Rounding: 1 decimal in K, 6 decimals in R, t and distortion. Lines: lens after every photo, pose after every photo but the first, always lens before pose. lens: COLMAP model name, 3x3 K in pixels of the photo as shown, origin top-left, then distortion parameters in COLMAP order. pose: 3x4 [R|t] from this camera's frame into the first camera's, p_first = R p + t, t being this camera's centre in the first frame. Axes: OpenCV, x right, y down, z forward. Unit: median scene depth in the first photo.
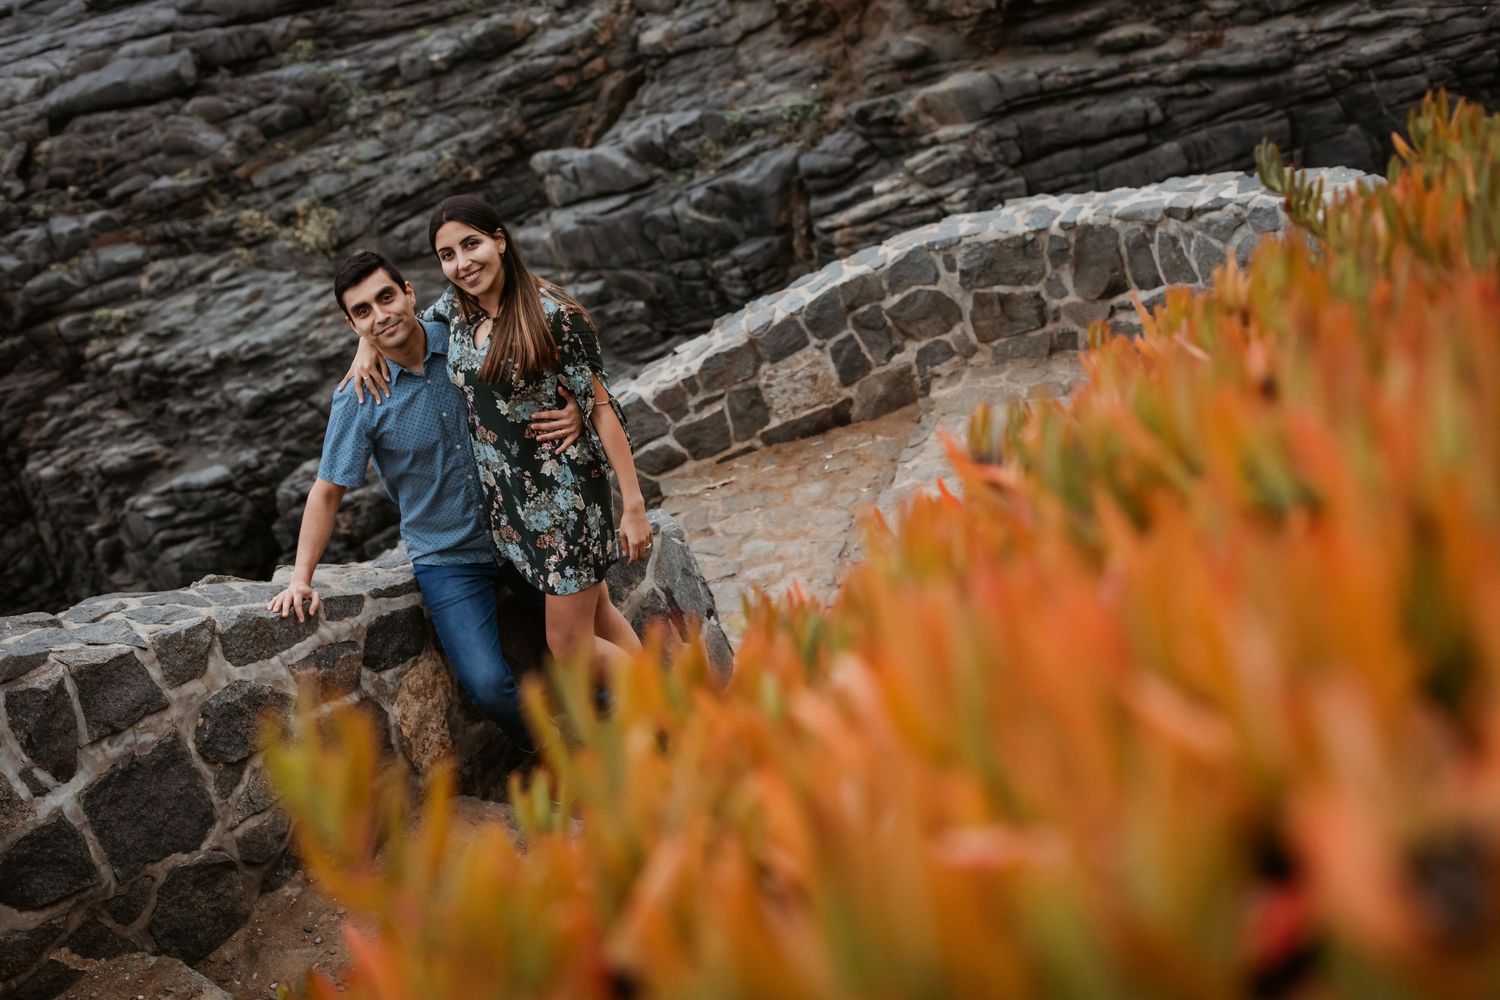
lens RADIAL K [[2184.6, 0, 750.0], [0, 2184.6, 500.0], [0, 0, 1]] dist [0.003797, -0.032551]
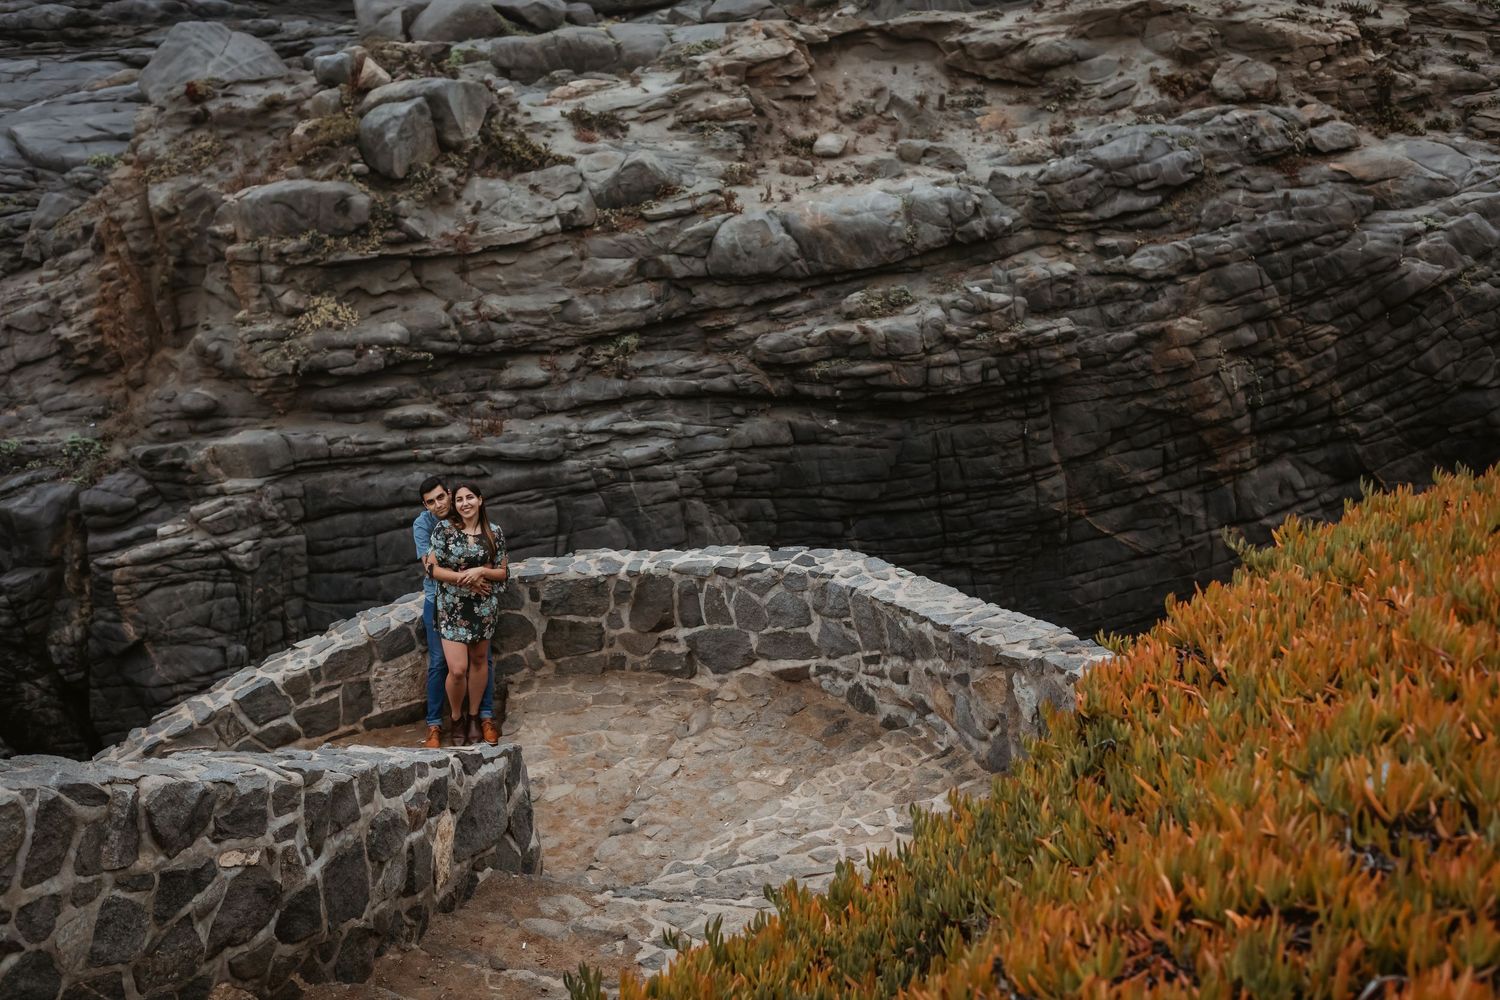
lens RADIAL K [[2290.4, 0, 750.0], [0, 2290.4, 500.0], [0, 0, 1]] dist [0.006222, -0.039354]
pose [[0.922963, 0.107717, 0.369508, -0.084131], [-0.043882, 0.983229, -0.177017, 0.019682], [-0.382379, 0.147166, 0.912211, -0.078679]]
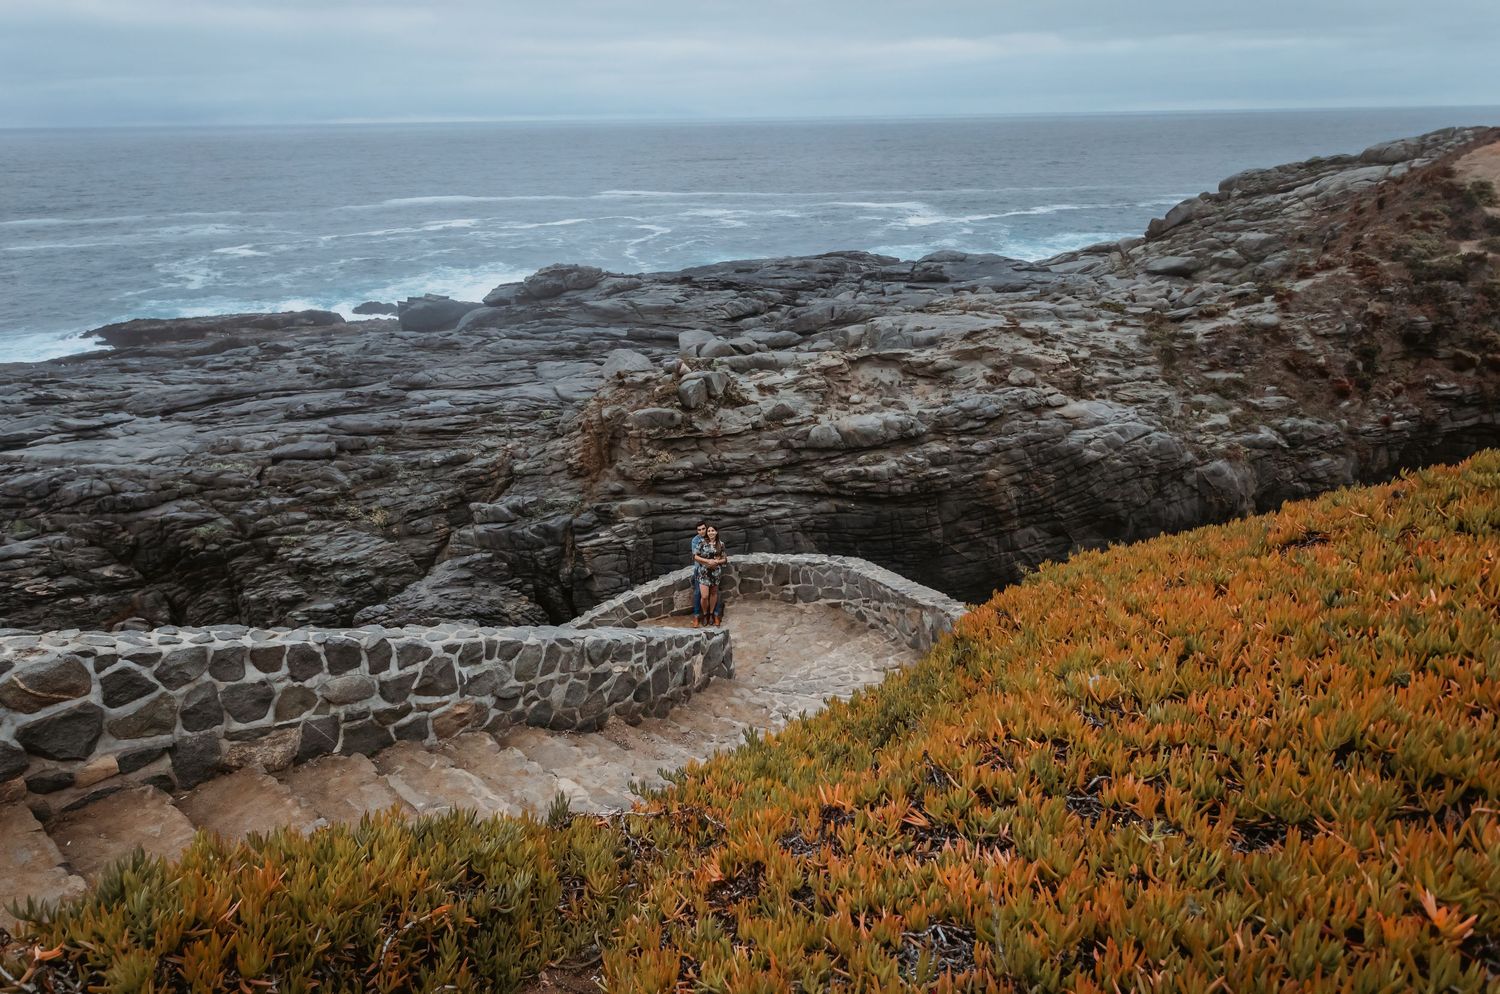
lens RADIAL K [[854.0, 0, 691.7], [0, 854.0, 523.1], [0, 0, 1]] dist [0.000162, 0.000800]
pose [[0.961335, 0.151534, 0.229941, -0.082538], [-0.113177, 0.978618, -0.171751, 0.016100], [-0.251051, 0.139086, 0.957929, -0.071075]]
